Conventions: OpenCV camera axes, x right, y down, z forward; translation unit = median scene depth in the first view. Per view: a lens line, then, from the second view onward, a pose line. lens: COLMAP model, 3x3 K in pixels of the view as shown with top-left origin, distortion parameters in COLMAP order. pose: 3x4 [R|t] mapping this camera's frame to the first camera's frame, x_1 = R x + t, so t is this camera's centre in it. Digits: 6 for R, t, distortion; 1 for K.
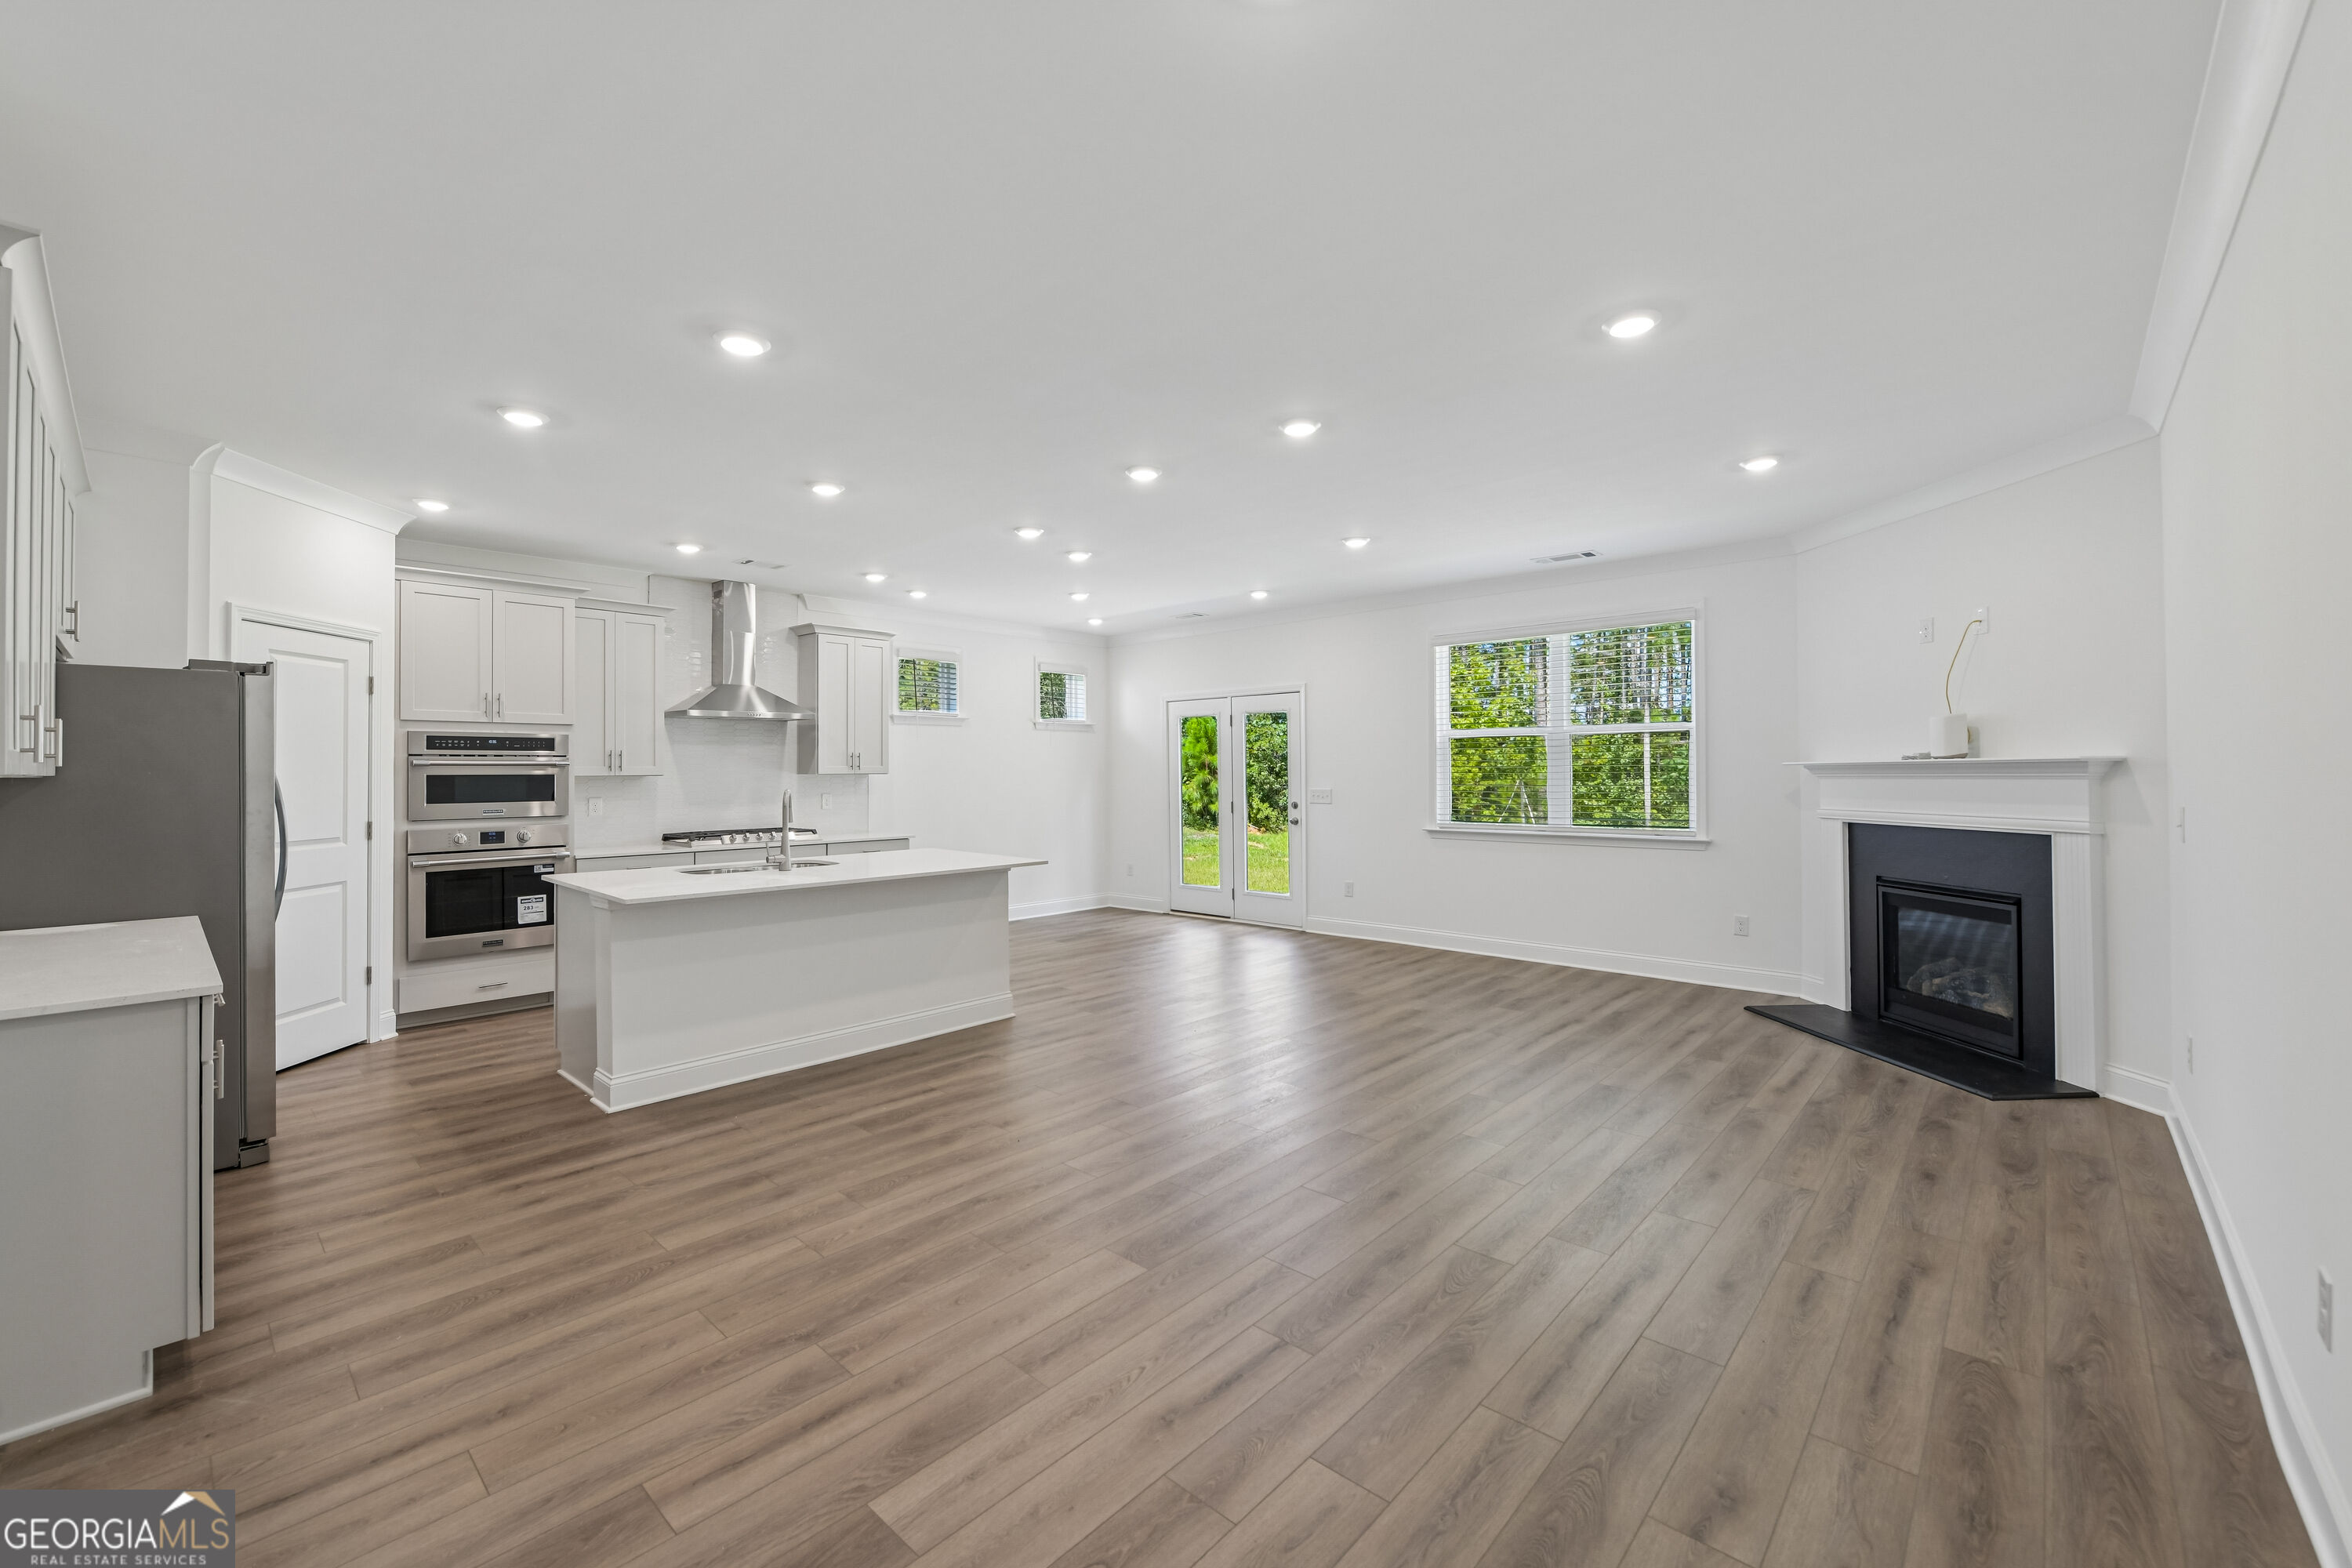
lens RADIAL K [[948.5, 0, 1178.9], [0, 948.5, 744.0], [0, 0, 1]] dist [-0.004180, -0.001837]
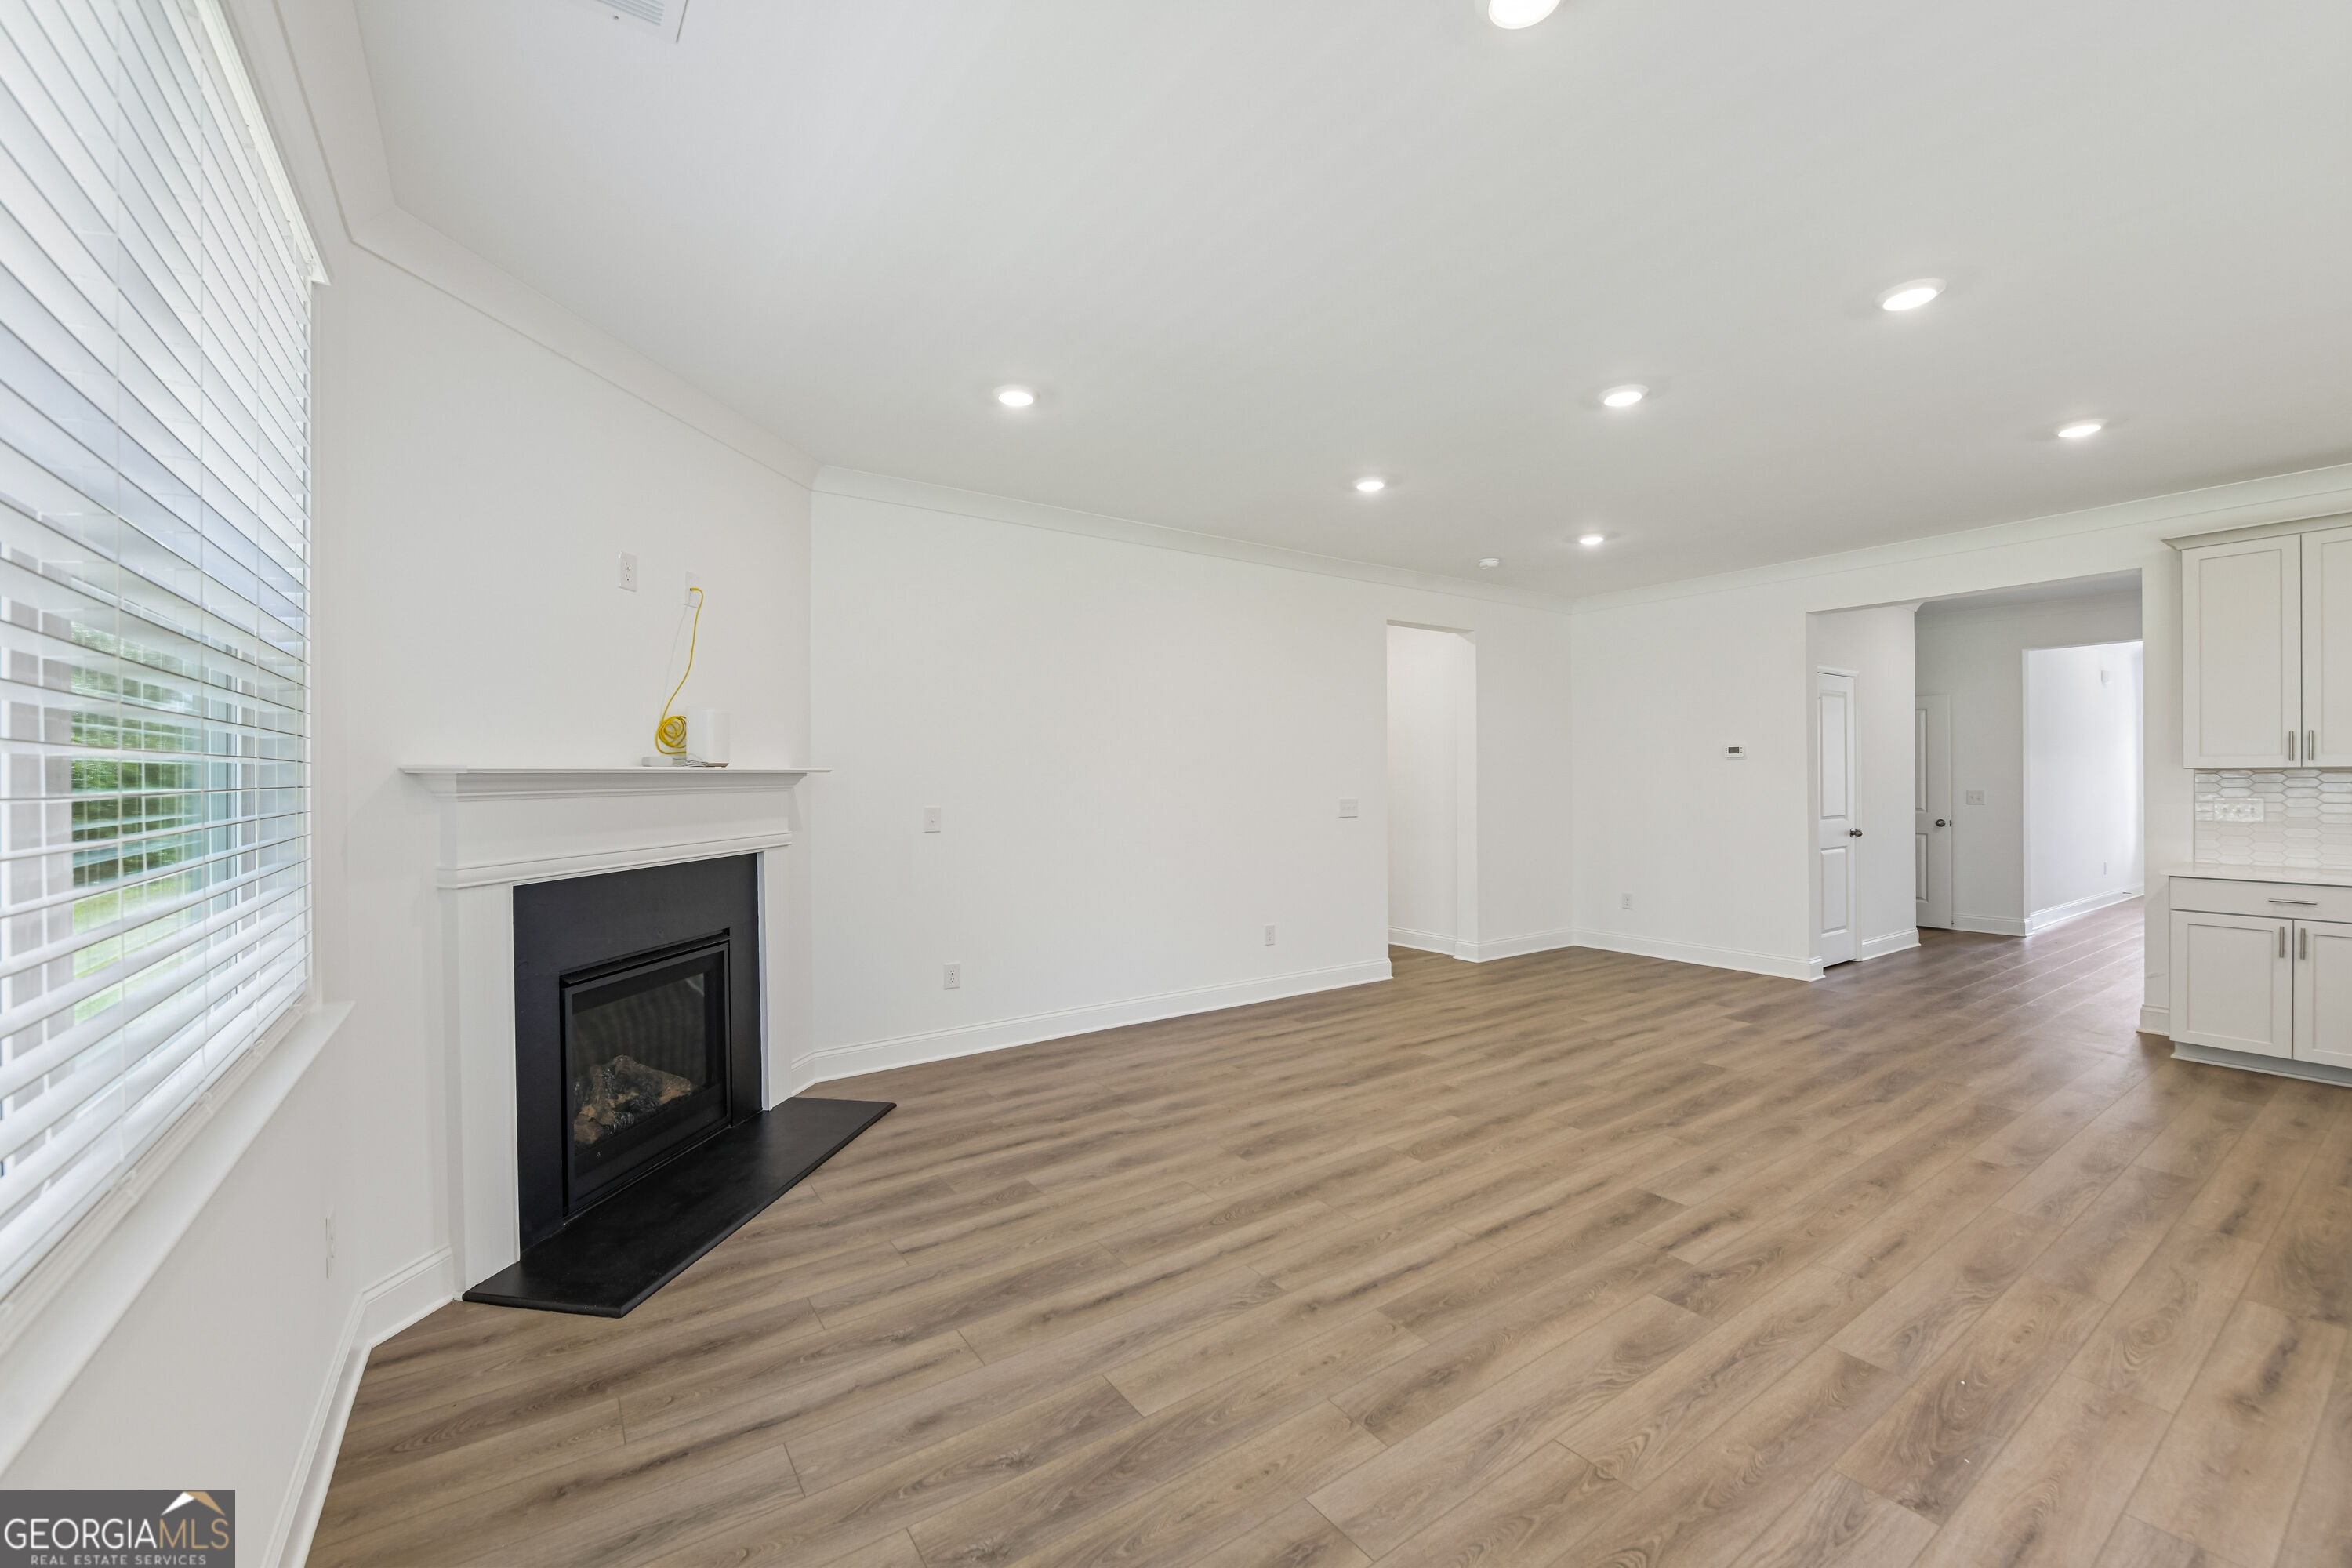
lens RADIAL K [[948.5, 0, 1169.7], [0, 948.5, 780.4], [0, 0, 1]] dist [-0.004180, -0.001837]
pose [[-0.973108, 0.010154, 0.230126, 0.270712], [0.004624, 0.999688, -0.024558, 0.043872], [-0.230304, -0.022833, -0.972851, 1.551338]]
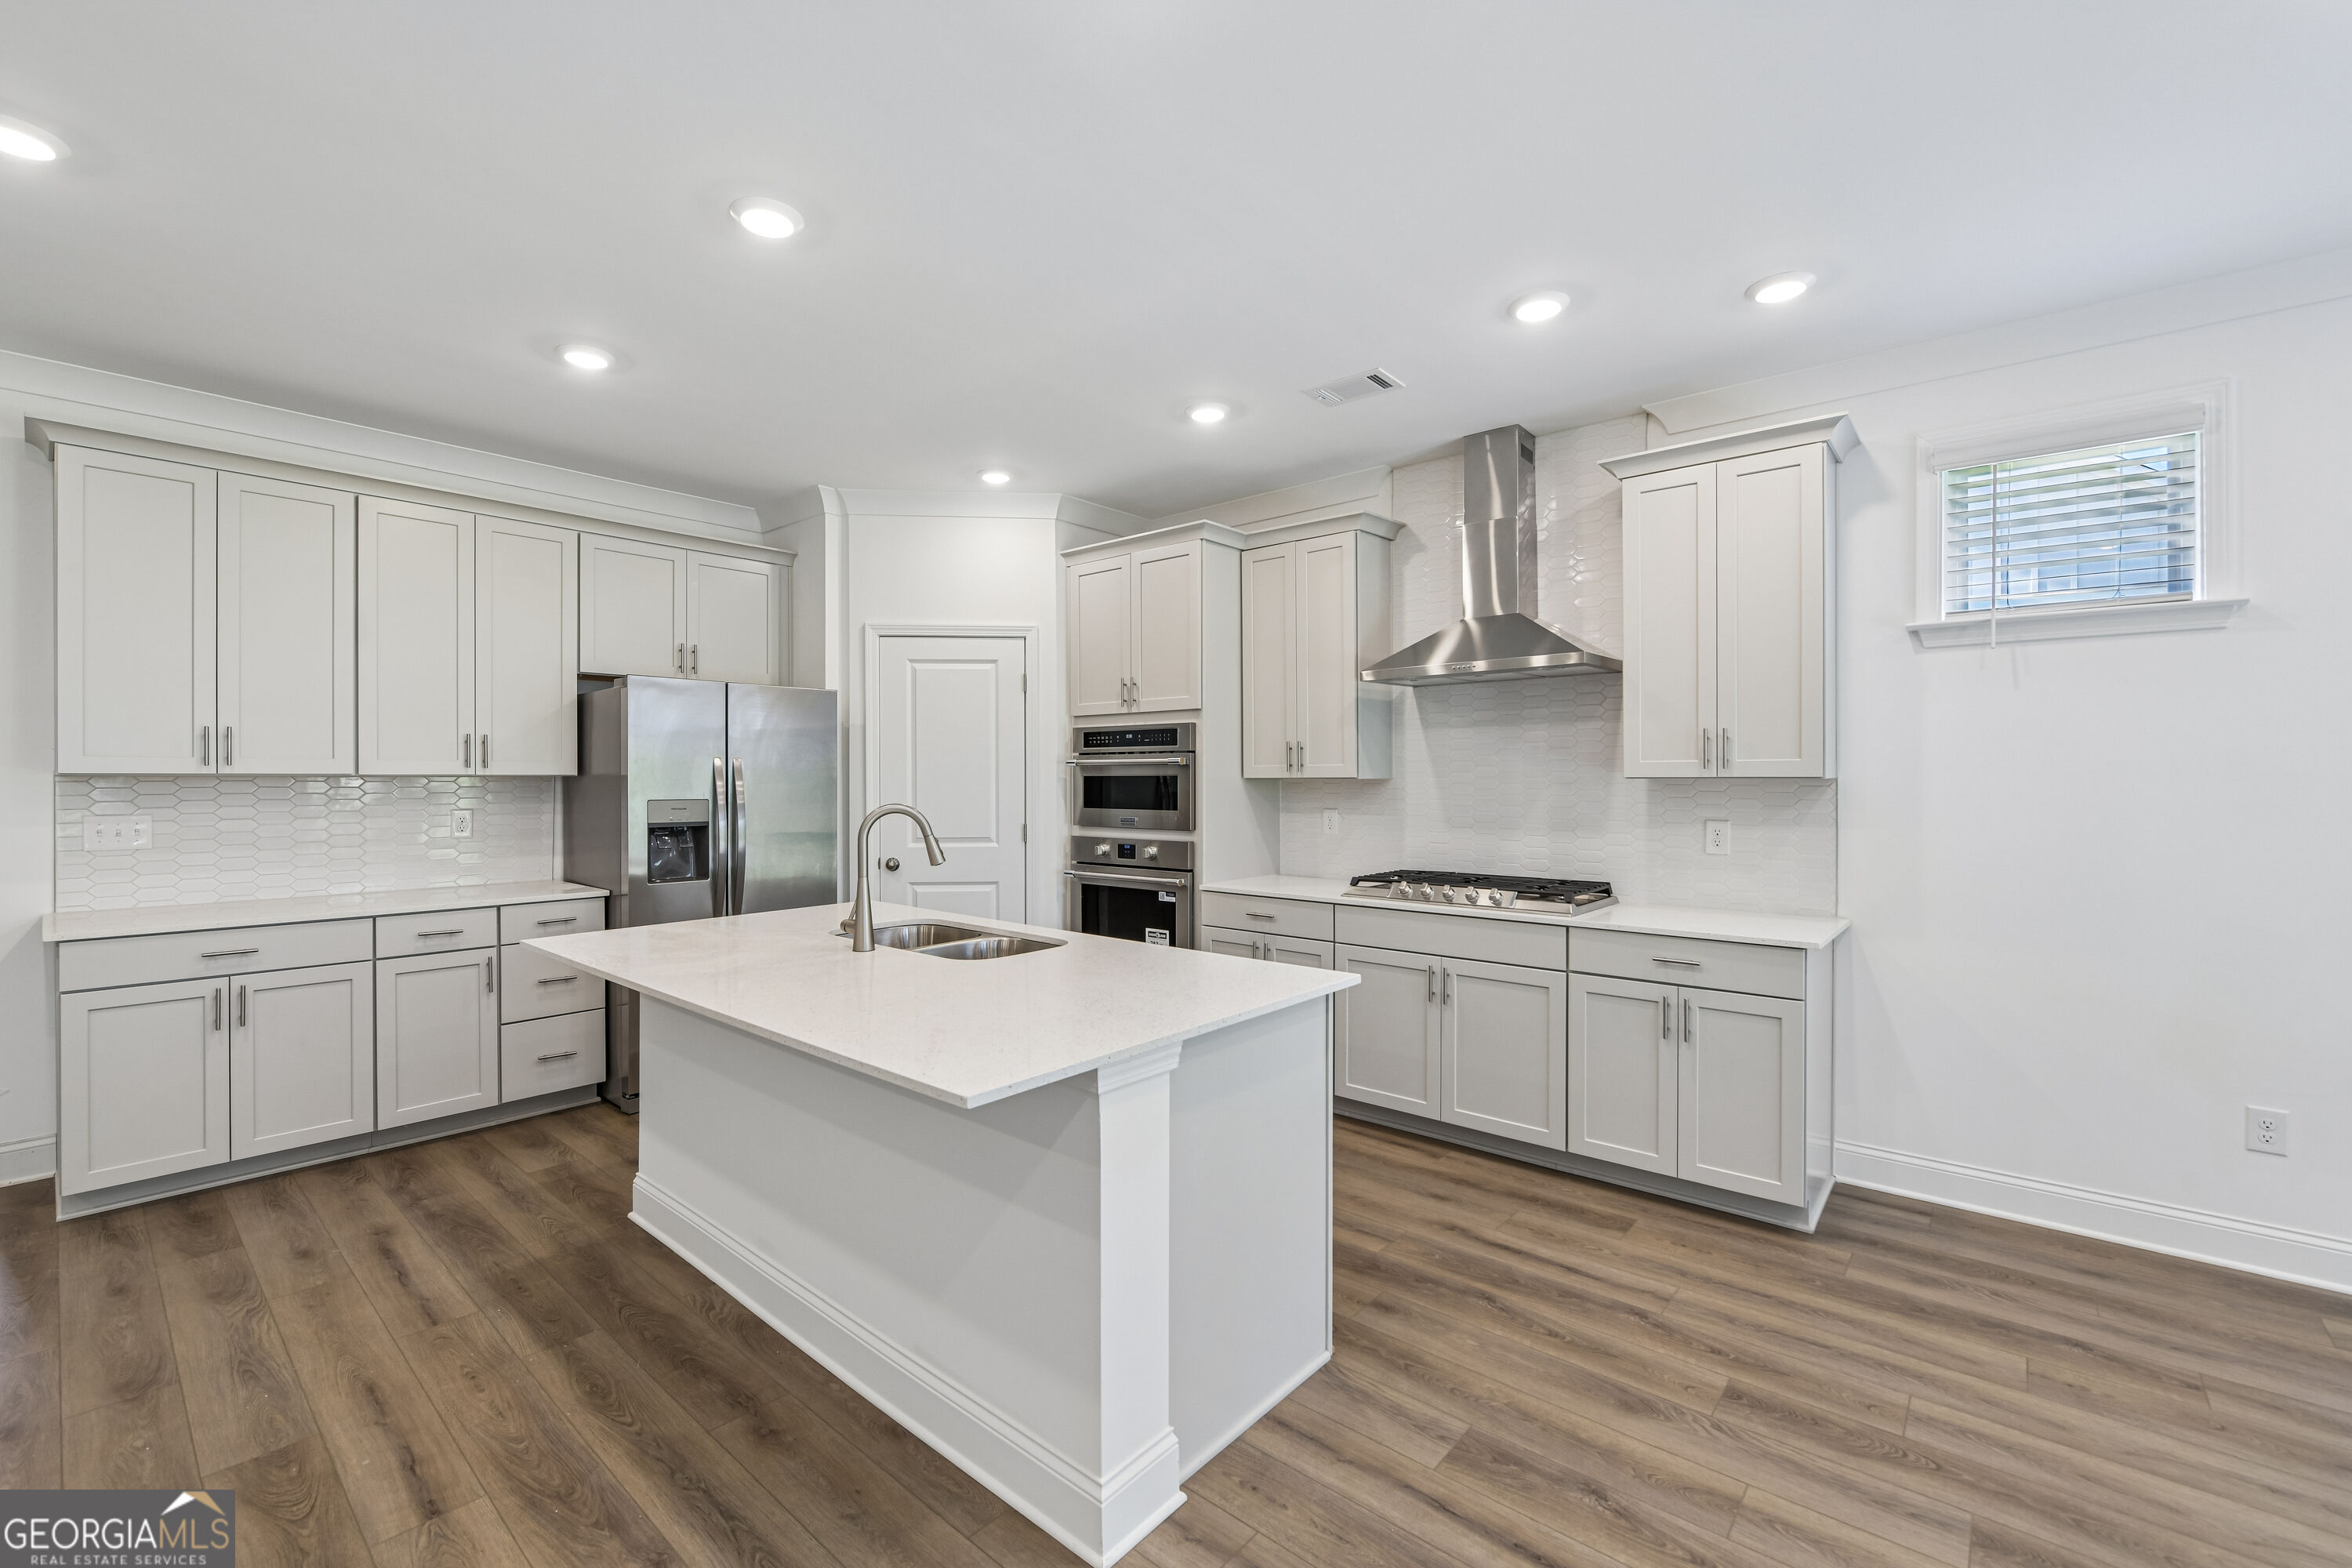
lens RADIAL K [[983.0, 0, 1171.5], [0, 983.0, 783.8], [0, 0, 1]] dist [-0.009967, -0.000316]
pose [[0.017487, 0.012465, -0.999769, 0.152226], [0.028265, 0.999517, 0.012956, 0.032243], [0.999447, -0.028485, 0.017127, 1.126459]]
